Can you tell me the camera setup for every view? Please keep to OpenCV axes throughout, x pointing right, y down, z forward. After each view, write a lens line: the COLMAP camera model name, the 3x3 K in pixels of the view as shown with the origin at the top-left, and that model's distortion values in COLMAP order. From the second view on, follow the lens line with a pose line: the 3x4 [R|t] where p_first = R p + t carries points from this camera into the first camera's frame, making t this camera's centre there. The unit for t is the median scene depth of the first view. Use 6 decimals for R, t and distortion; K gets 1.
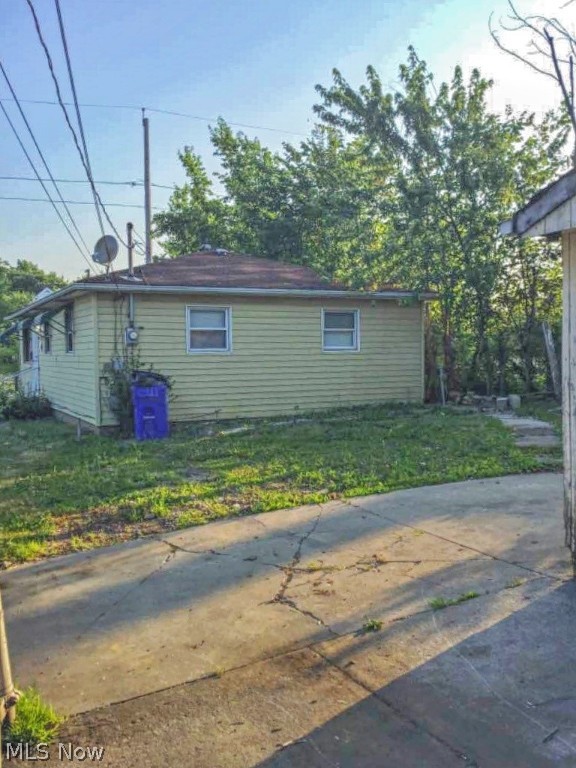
lens RADIAL K [[708.8, 0, 286.6], [0, 708.8, 386.9], [0, 0, 1]] dist [0.030958, 0.000000]
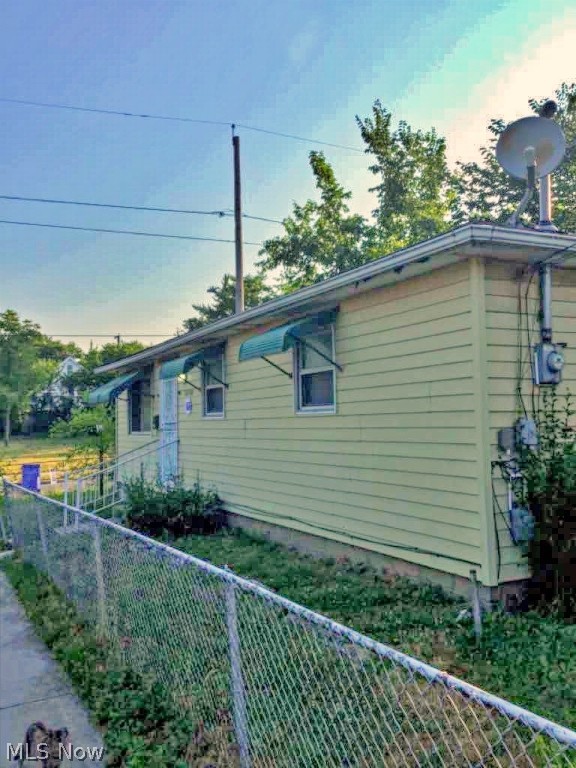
lens RADIAL K [[708.8, 0, 289.3], [0, 708.8, 384.2], [0, 0, 1]] dist [0.030958, 0.000000]
pose [[0.999908, -0.012460, -0.005311, -0.178241], [0.011848, 0.994622, -0.102894, -0.008383], [0.006564, 0.102822, 0.994678, 0.277003]]
